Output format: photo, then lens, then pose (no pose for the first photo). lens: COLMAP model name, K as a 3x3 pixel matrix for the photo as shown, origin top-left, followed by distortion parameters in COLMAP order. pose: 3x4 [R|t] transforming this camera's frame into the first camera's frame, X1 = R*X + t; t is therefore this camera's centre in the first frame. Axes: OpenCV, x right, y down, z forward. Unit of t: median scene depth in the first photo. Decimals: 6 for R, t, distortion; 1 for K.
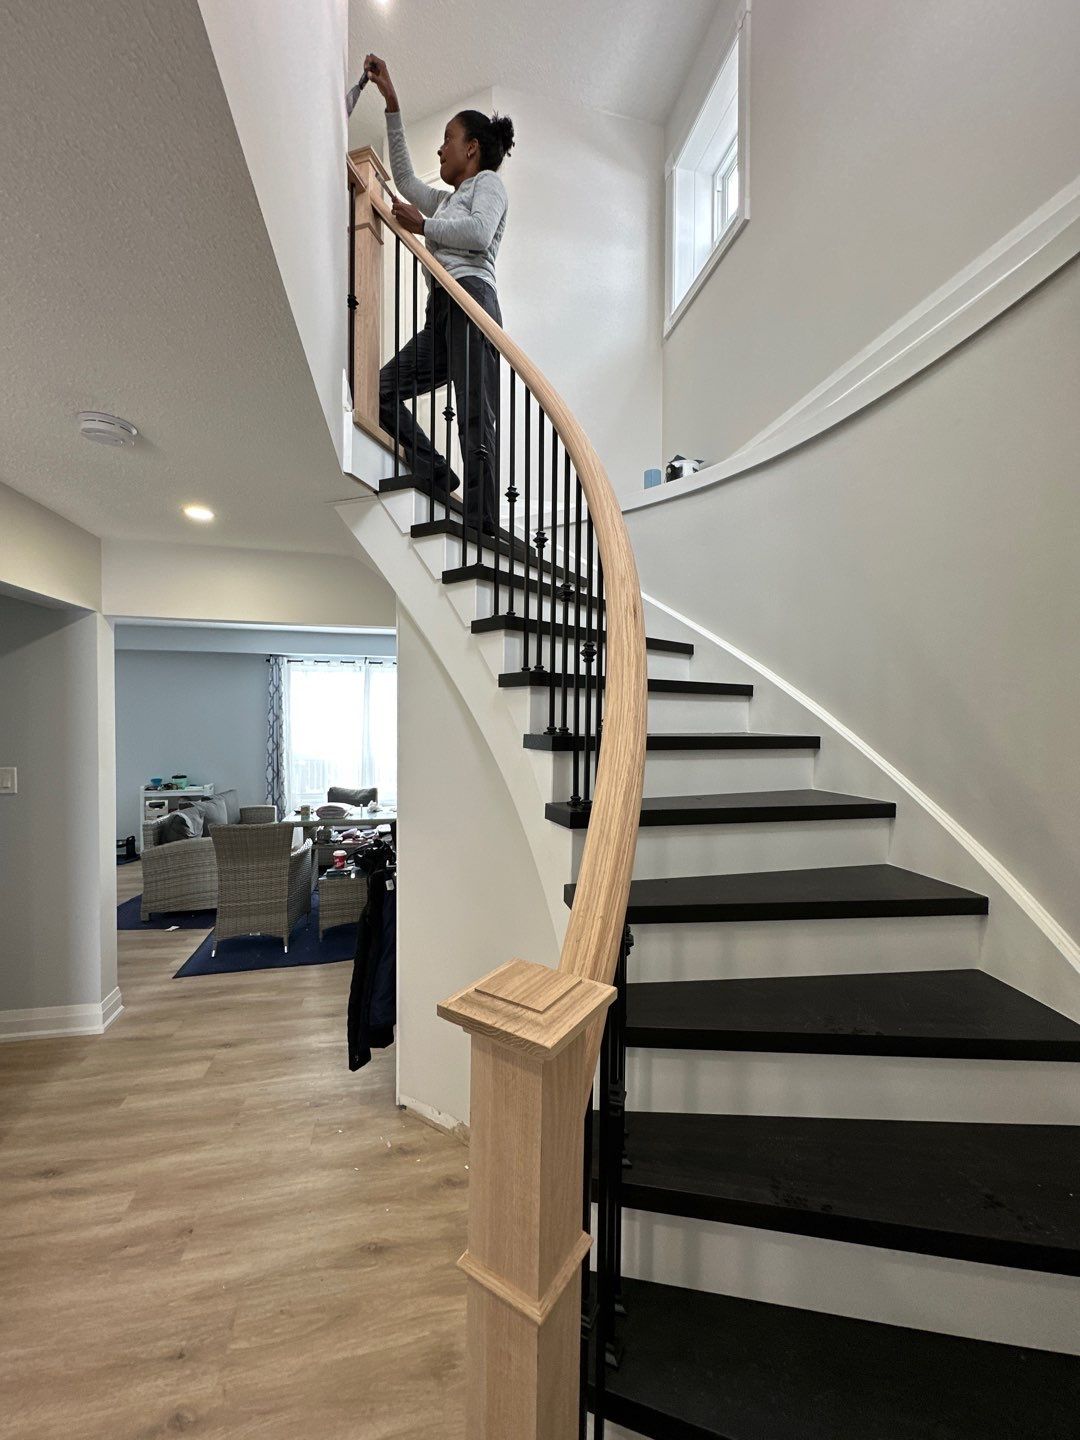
lens RADIAL K [[575.0, 0, 540.6], [0, 575.0, 722.1], [0, 0, 1]] dist [-0.000596, -0.000795]
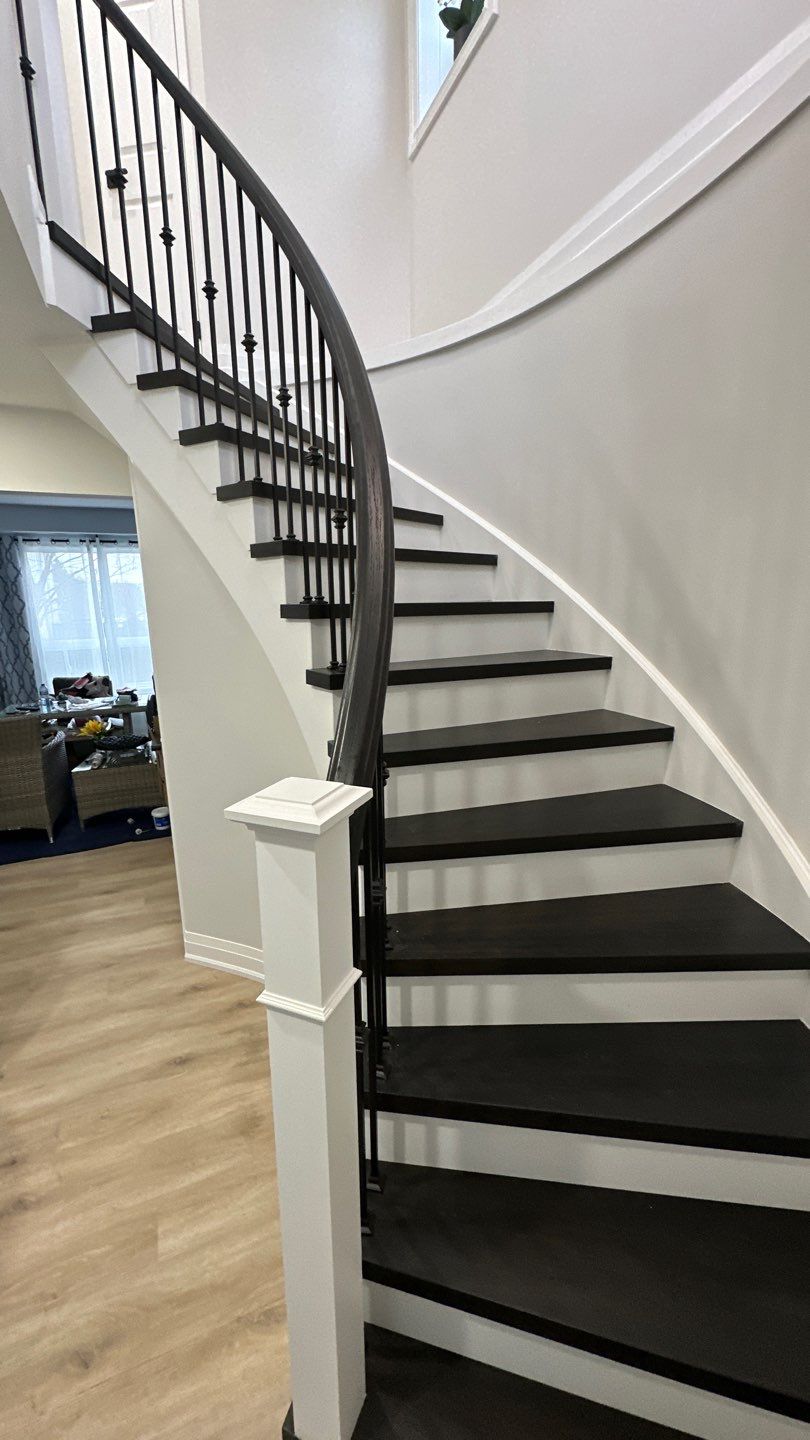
lens RADIAL K [[574.1, 0, 406.3], [0, 574.1, 722.3], [0, 0, 1]] dist [0.000252, -0.000010]
pose [[0.982705, -0.062115, 0.174448, -0.000213], [0.026097, 0.979117, 0.201616, 0.026022], [-0.183328, -0.193577, 0.963804, -0.065439]]
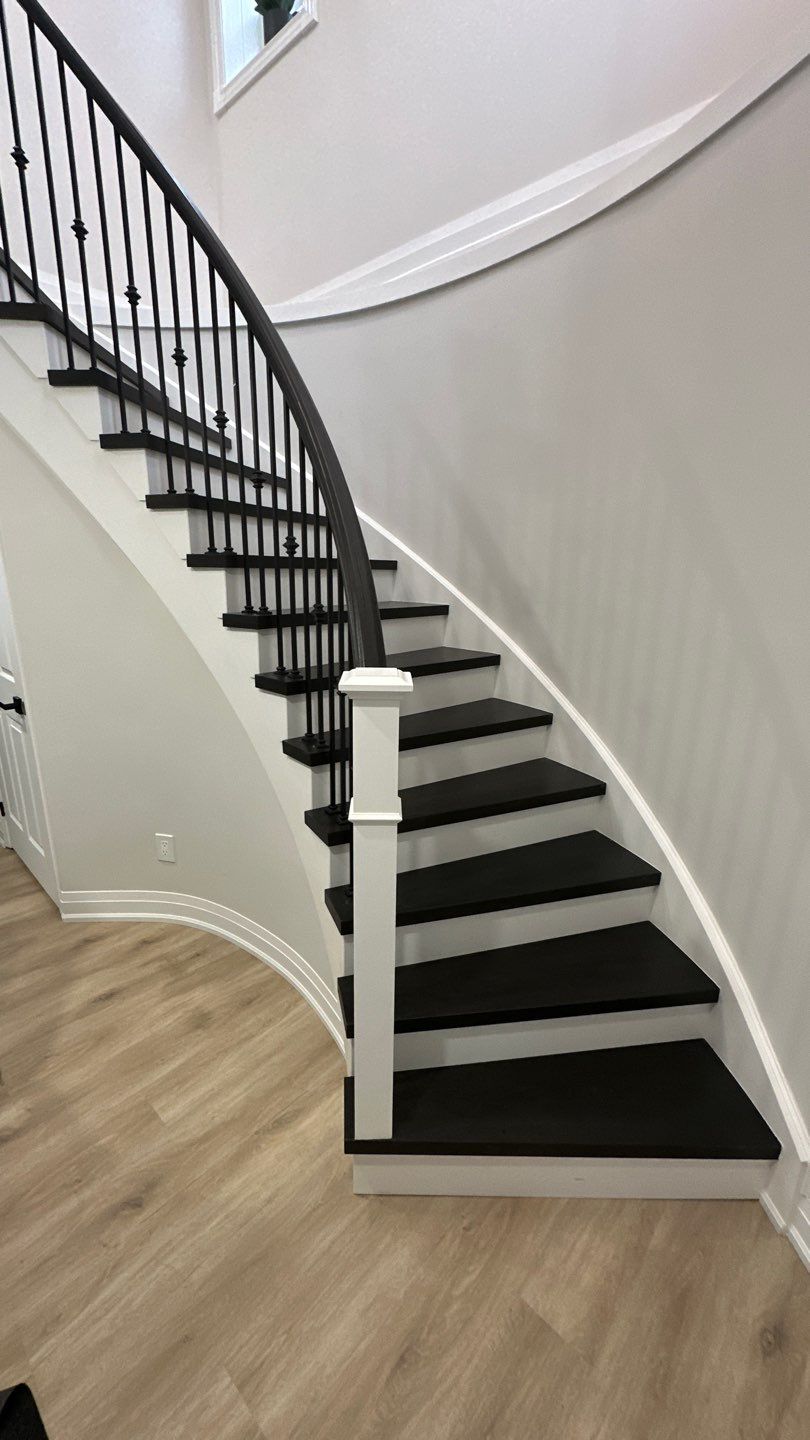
lens RADIAL K [[574.1, 0, 400.7], [0, 574.1, 725.4], [0, 0, 1]] dist [0.000252, -0.000010]
pose [[0.824600, -0.151057, 0.545176, -0.340406], [0.002977, 0.964837, 0.262833, 0.049670], [-0.565709, -0.215109, 0.796054, -0.184369]]
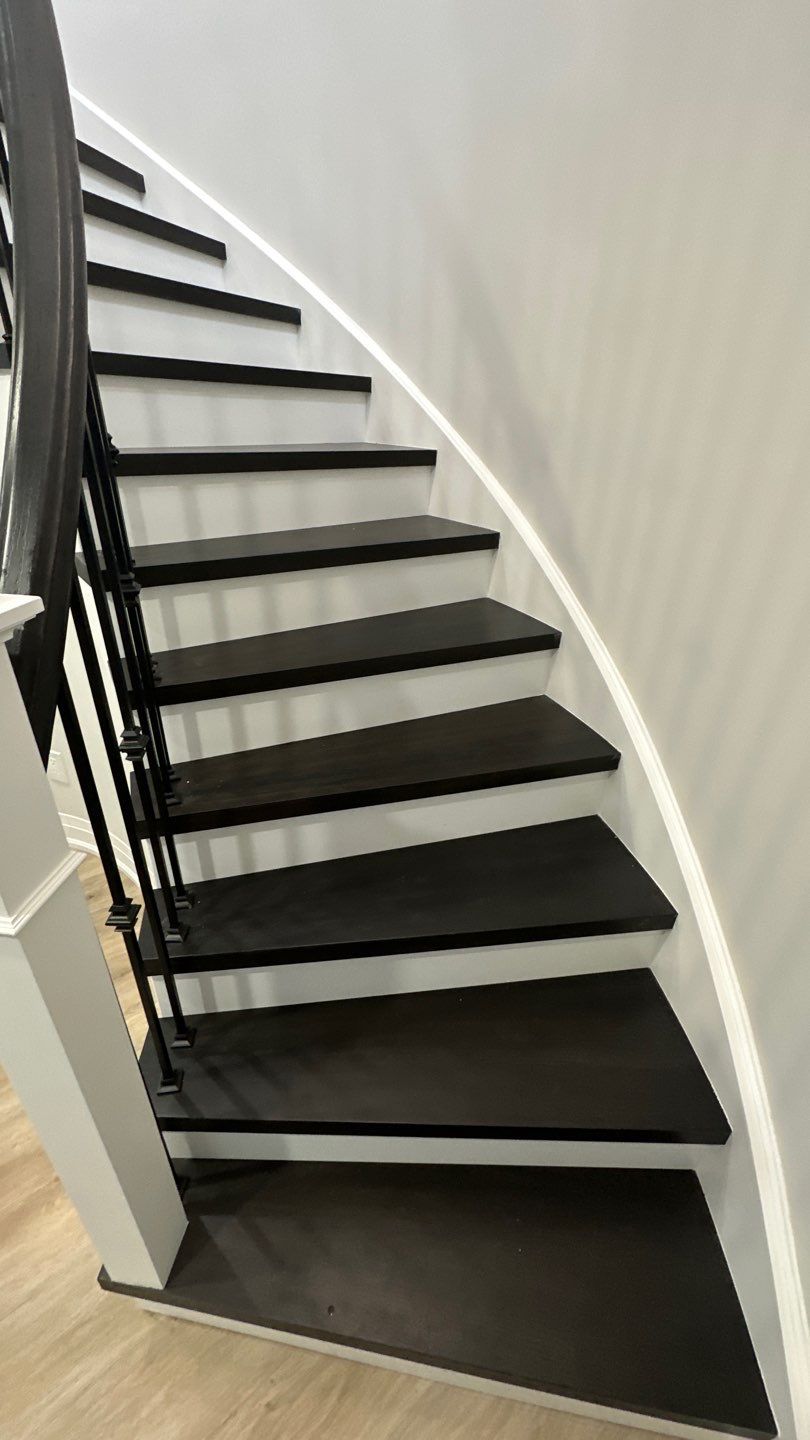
lens RADIAL K [[574.1, 0, 407.2], [0, 574.1, 718.3], [0, 0, 1]] dist [0.000252, -0.000010]
pose [[0.898555, -0.194087, 0.393611, 0.087615], [-0.015329, 0.882464, 0.470130, 0.082658], [-0.438593, -0.428471, 0.789967, 0.033318]]
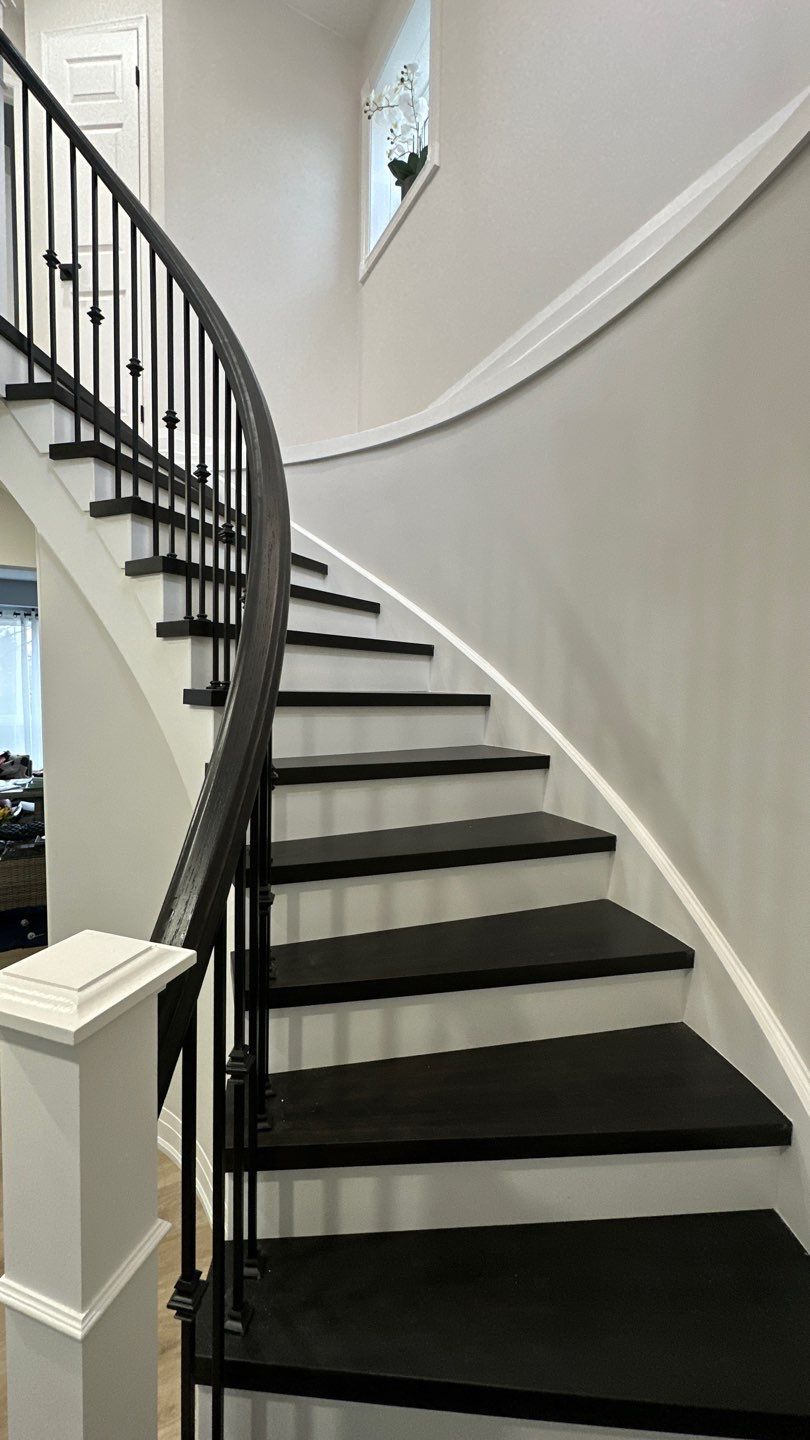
lens RADIAL K [[574.1, 0, 408.1], [0, 574.1, 721.4], [0, 0, 1]] dist [0.000252, -0.000010]
pose [[0.966838, -0.006454, 0.255308, 0.082084], [-0.008129, 0.998396, 0.056022, 0.018419], [-0.255260, -0.056240, 0.965235, 0.026463]]
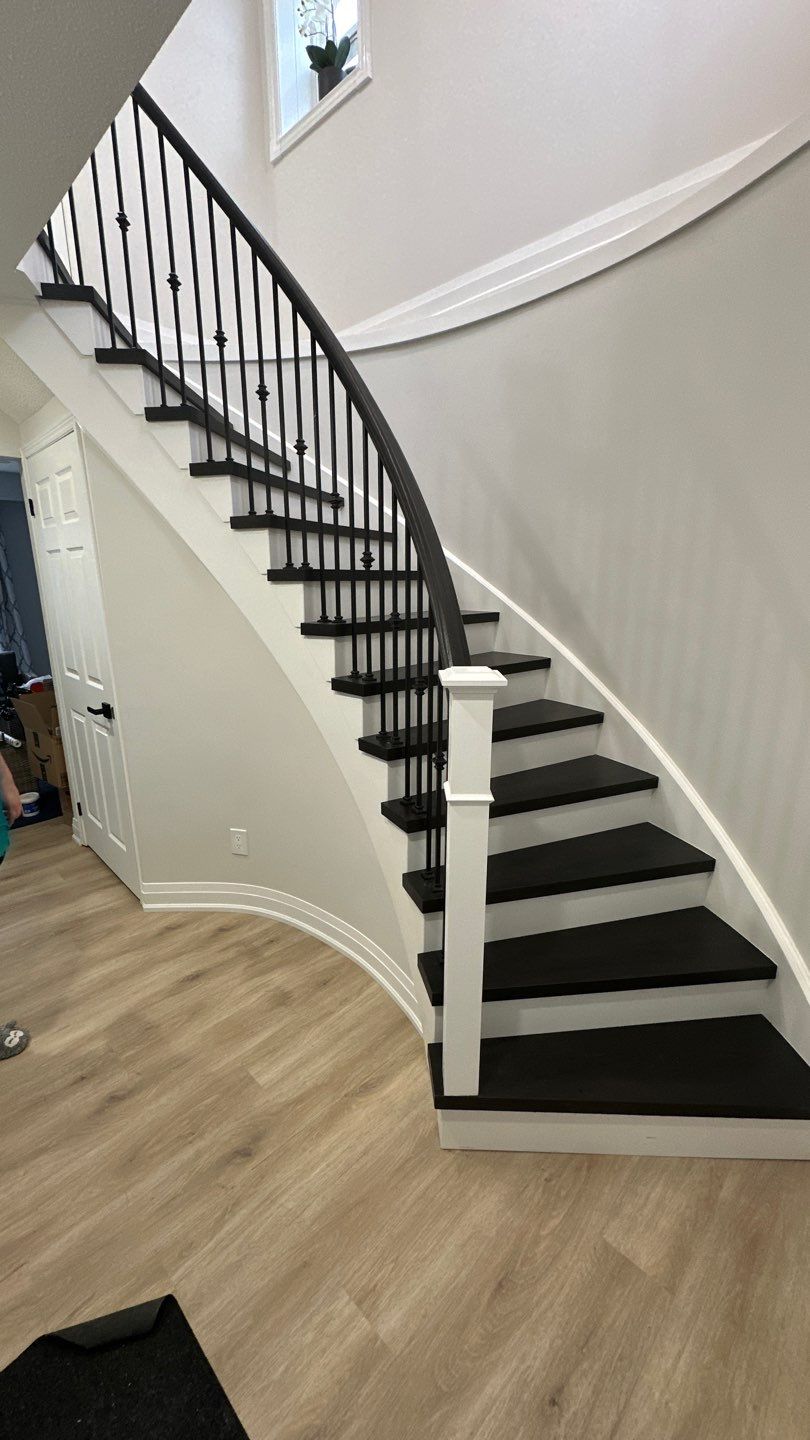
lens RADIAL K [[574.1, 0, 399.4], [0, 574.1, 726.7], [0, 0, 1]] dist [0.000252, -0.000010]
pose [[0.842691, -0.152021, 0.516489, -0.468837], [0.022421, 0.968386, 0.248448, 0.047031], [-0.537930, -0.197785, 0.819459, -0.208239]]
